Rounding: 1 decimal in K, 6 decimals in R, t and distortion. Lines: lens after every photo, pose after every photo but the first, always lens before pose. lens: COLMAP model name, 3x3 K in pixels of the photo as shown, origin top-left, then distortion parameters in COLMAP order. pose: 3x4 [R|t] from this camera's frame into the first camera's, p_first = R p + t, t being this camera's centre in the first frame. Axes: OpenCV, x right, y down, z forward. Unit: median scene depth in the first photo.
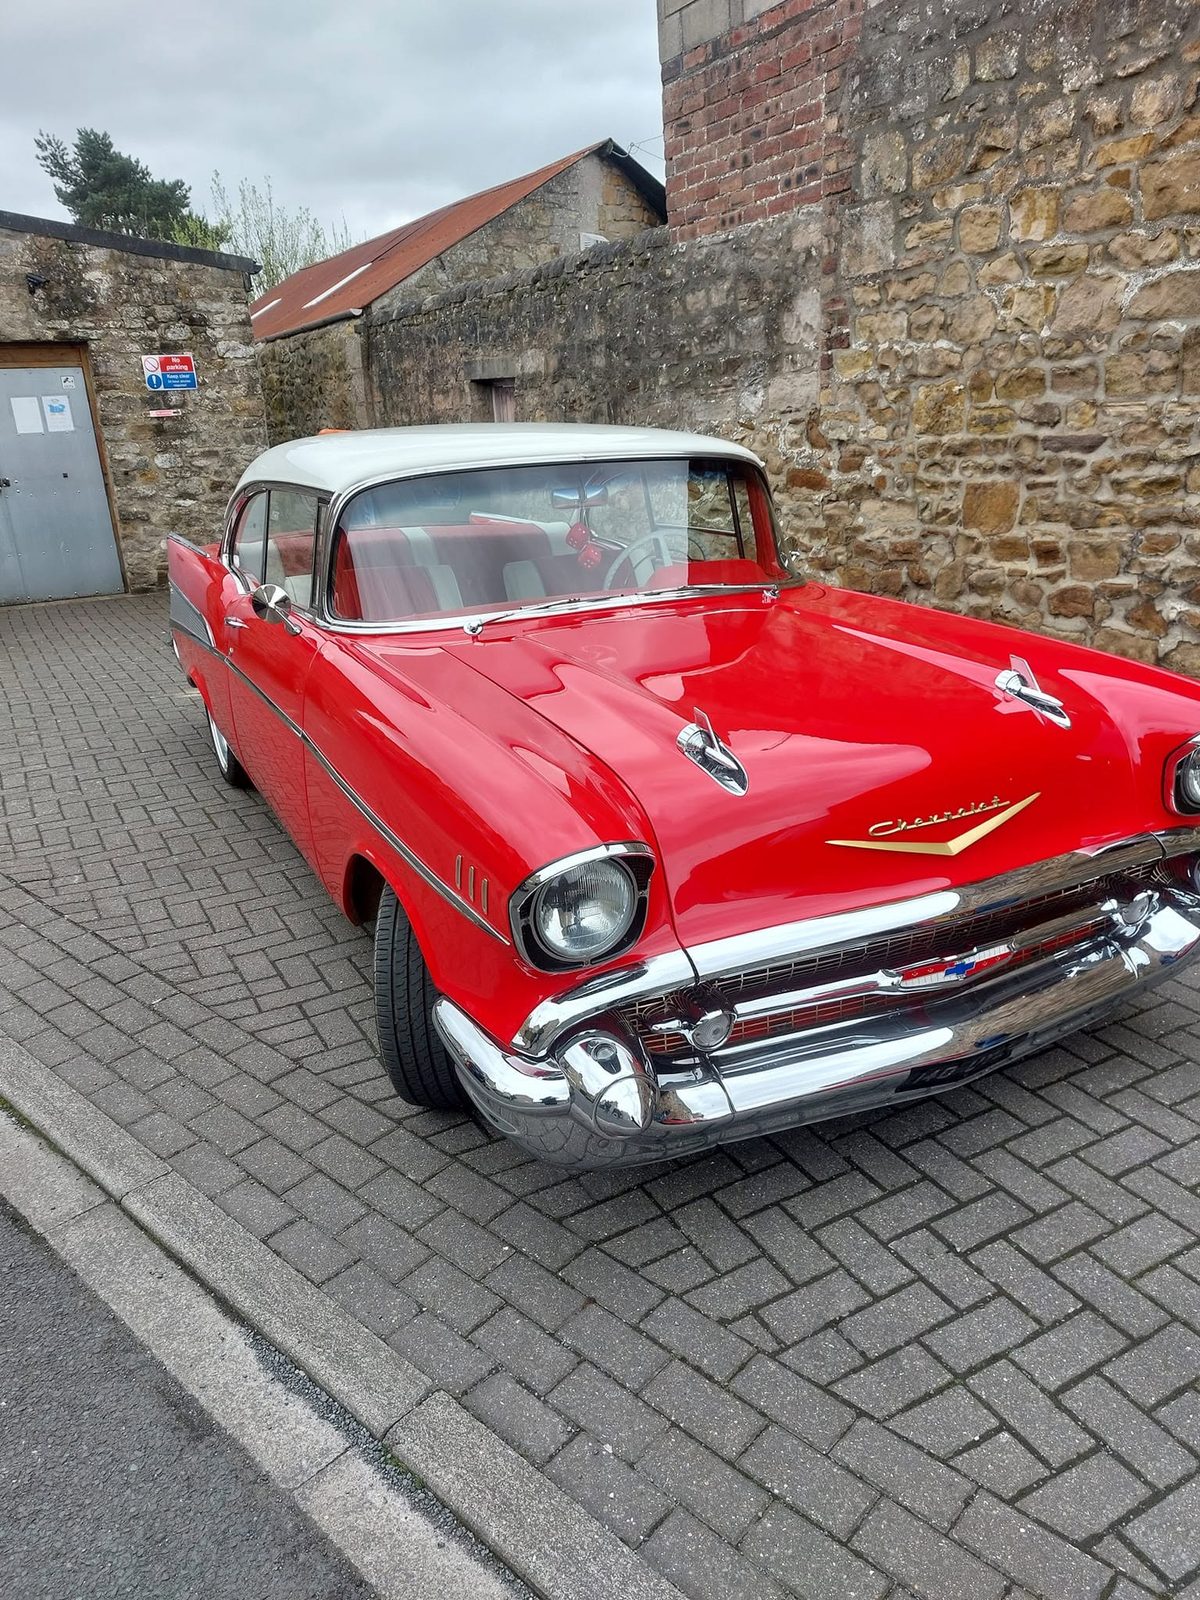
lens RADIAL K [[1224.4, 0, 602.3], [0, 1224.4, 796.9], [0, 0, 1]] dist [0.033047, -0.039079]
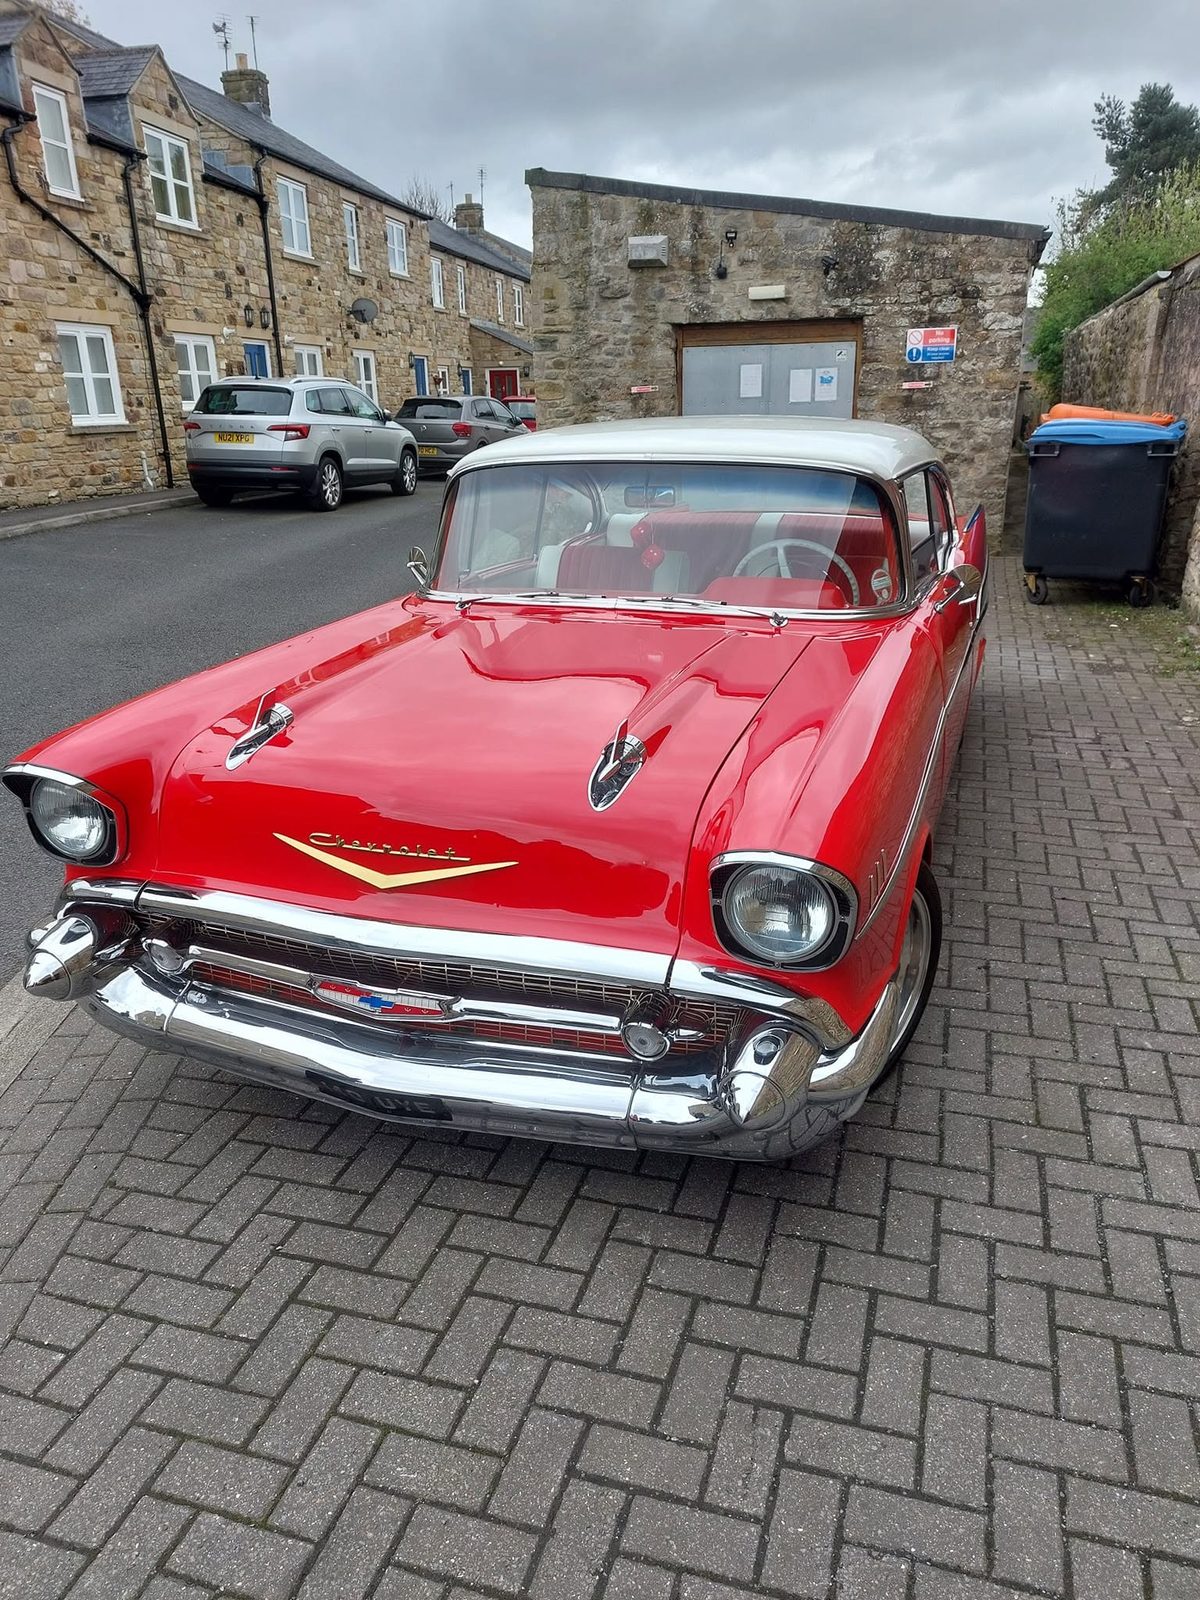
lens RADIAL K [[1224.4, 0, 636.7], [0, 1224.4, 804.0], [0, 0, 1]] dist [0.033047, -0.039079]
pose [[0.671518, 0.258172, -0.694558, 0.305168], [-0.231640, 0.963503, 0.134184, -0.055330], [0.703851, 0.070780, 0.706812, 0.123500]]
